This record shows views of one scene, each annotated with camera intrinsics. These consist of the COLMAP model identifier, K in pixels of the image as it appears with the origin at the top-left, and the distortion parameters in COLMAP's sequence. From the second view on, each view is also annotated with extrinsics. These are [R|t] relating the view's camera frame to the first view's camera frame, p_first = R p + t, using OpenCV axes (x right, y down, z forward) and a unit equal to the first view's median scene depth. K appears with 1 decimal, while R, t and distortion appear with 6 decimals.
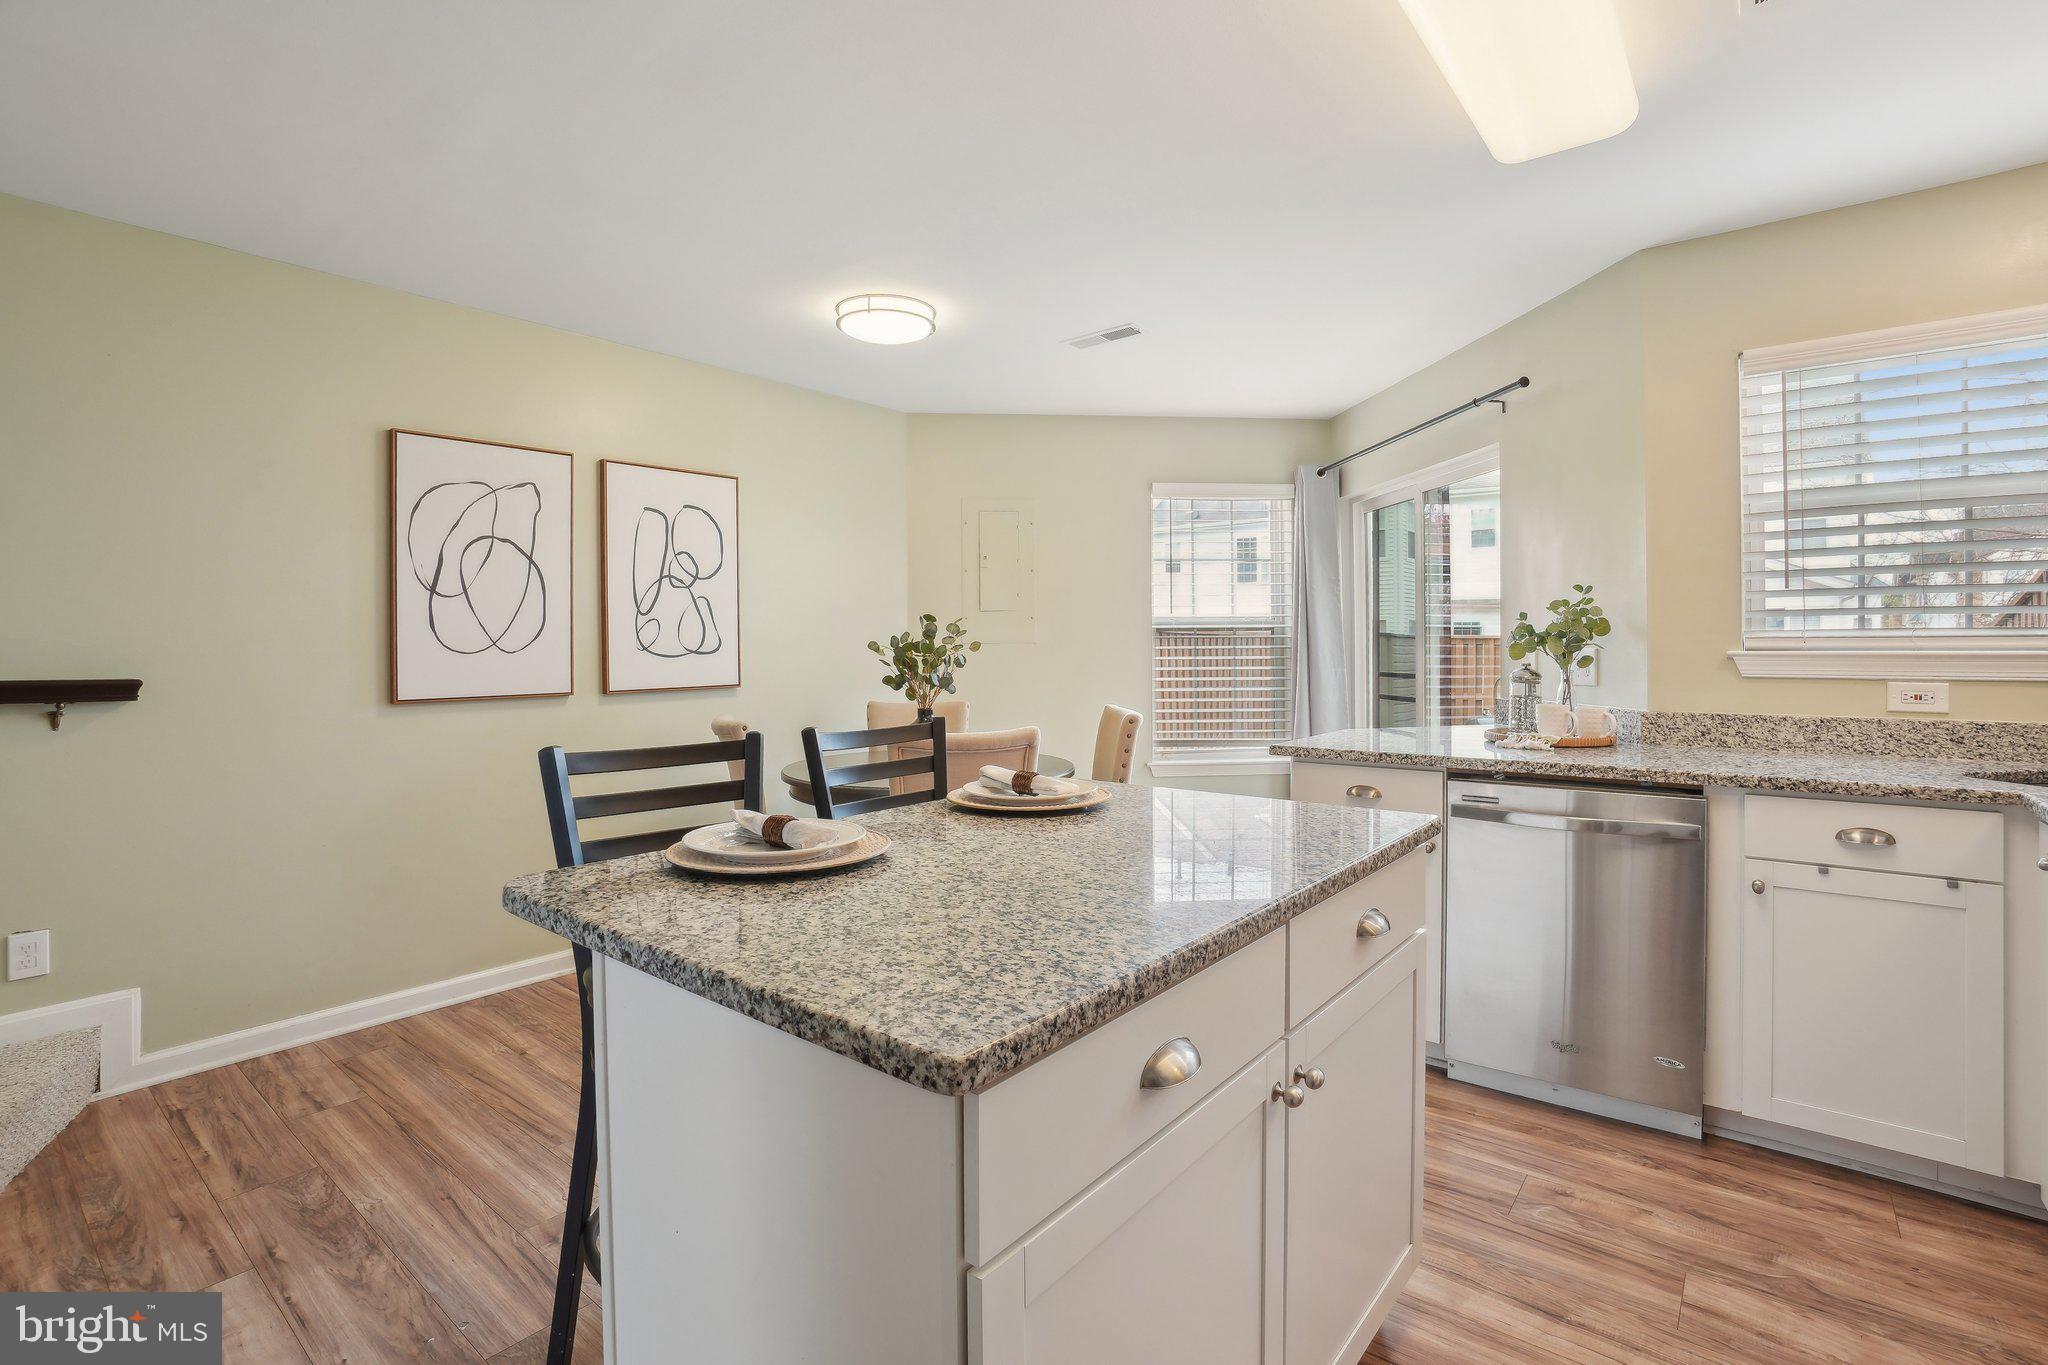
lens RADIAL K [[911.7, 0, 1025.6], [0, 911.7, 677.2], [0, 0, 1]] dist [-0.029807, 0.004291]
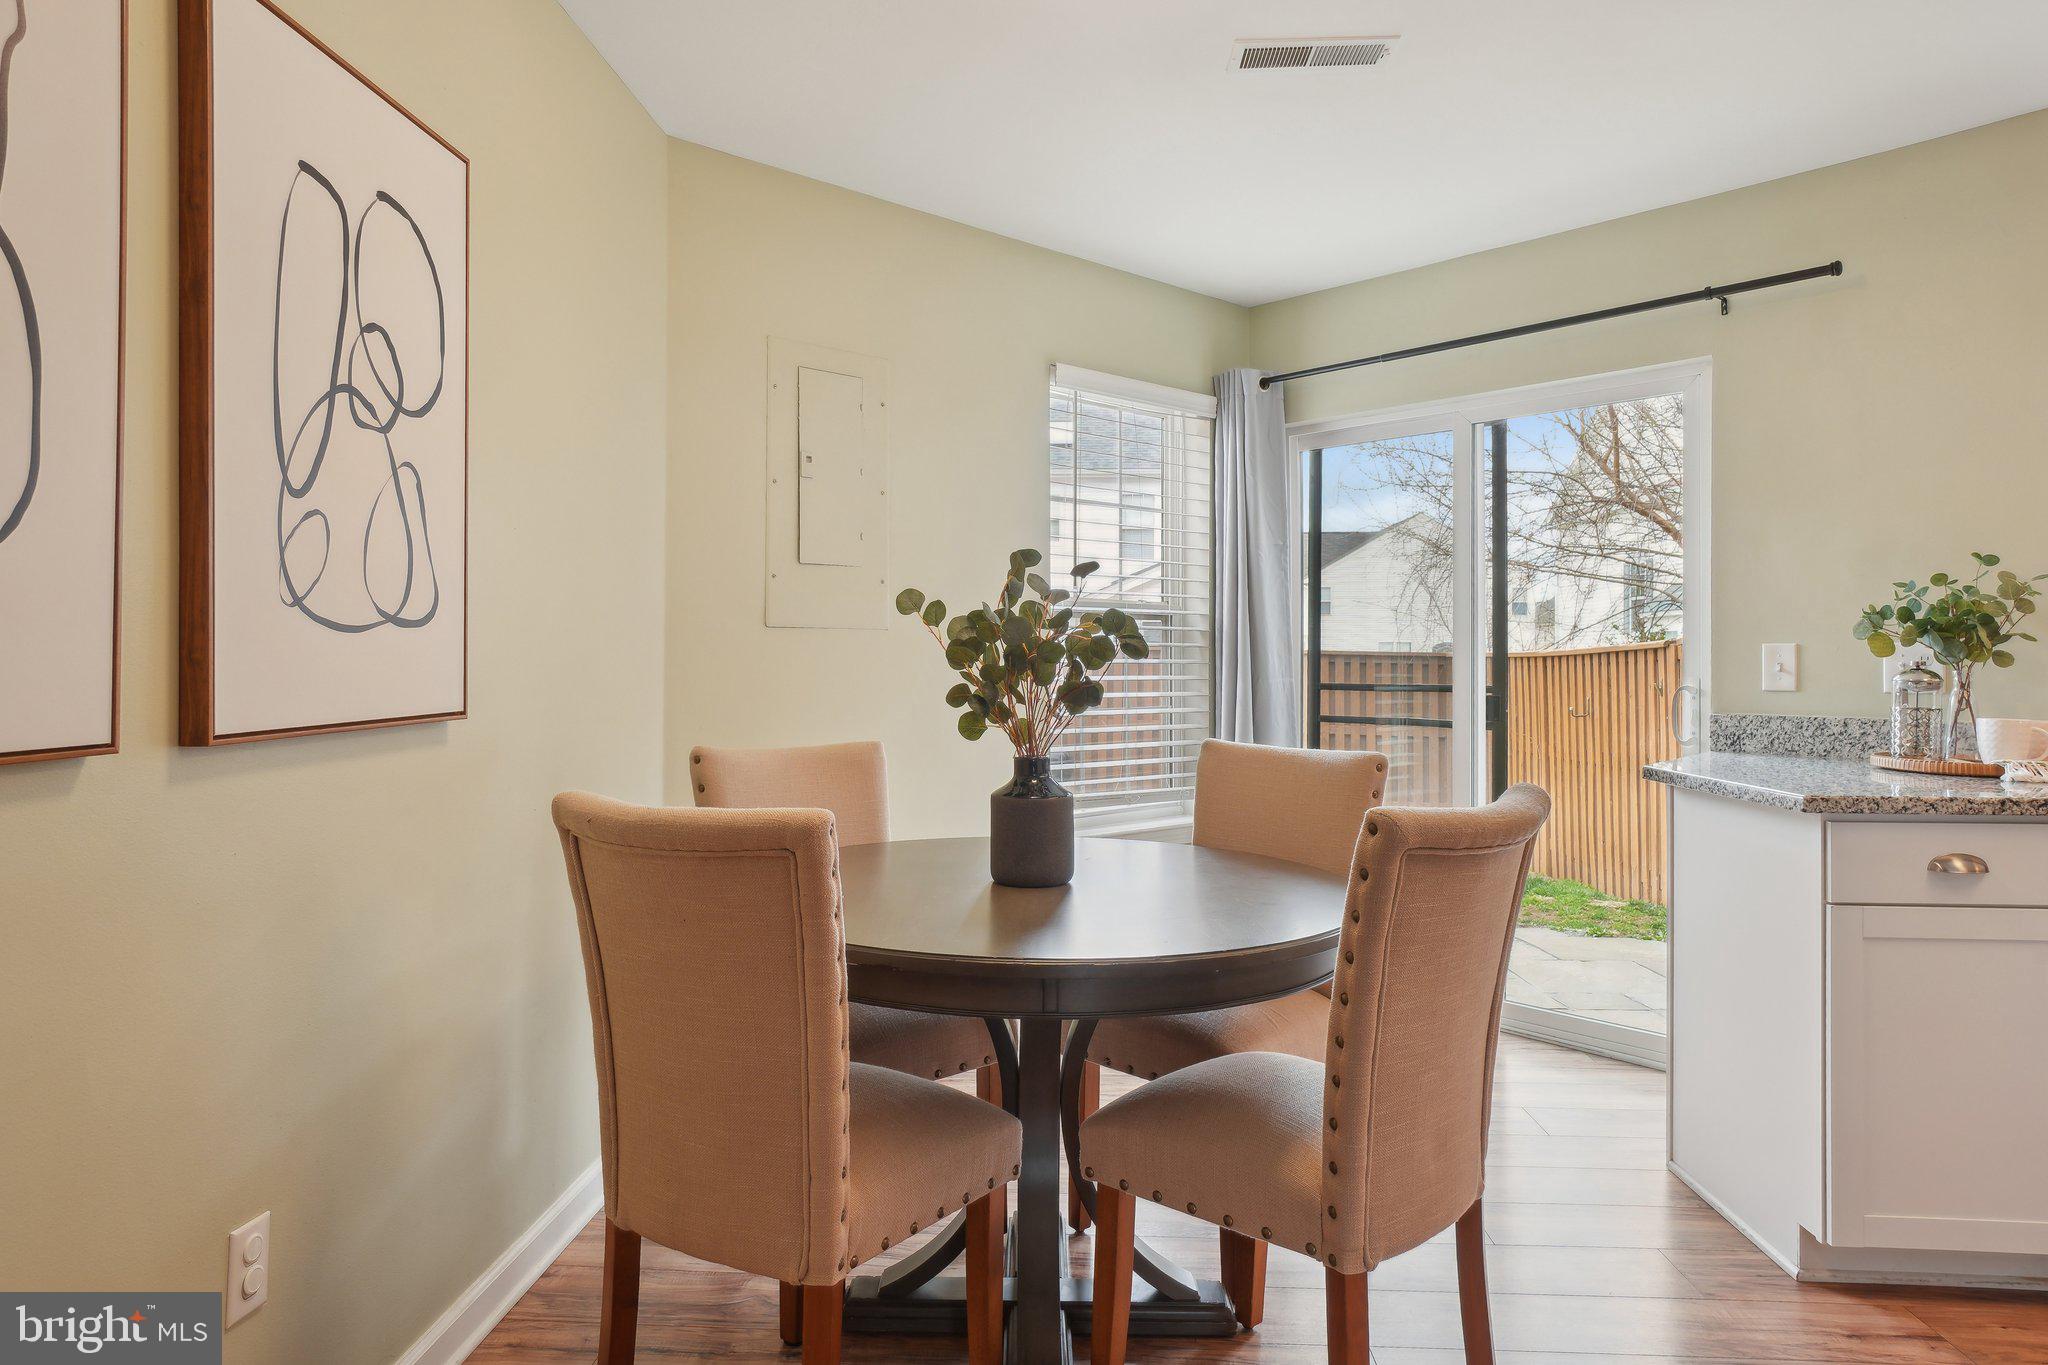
lens RADIAL K [[1253.4, 0, 1023.5], [0, 1253.4, 671.9], [0, 0, 1]] dist [-0.001003, 0.000308]
pose [[0.805662, 0.004073, 0.592361, -0.466659], [0.011765, 0.999669, -0.022876, 0.006485], [-0.592258, 0.025399, 0.805348, 0.483856]]
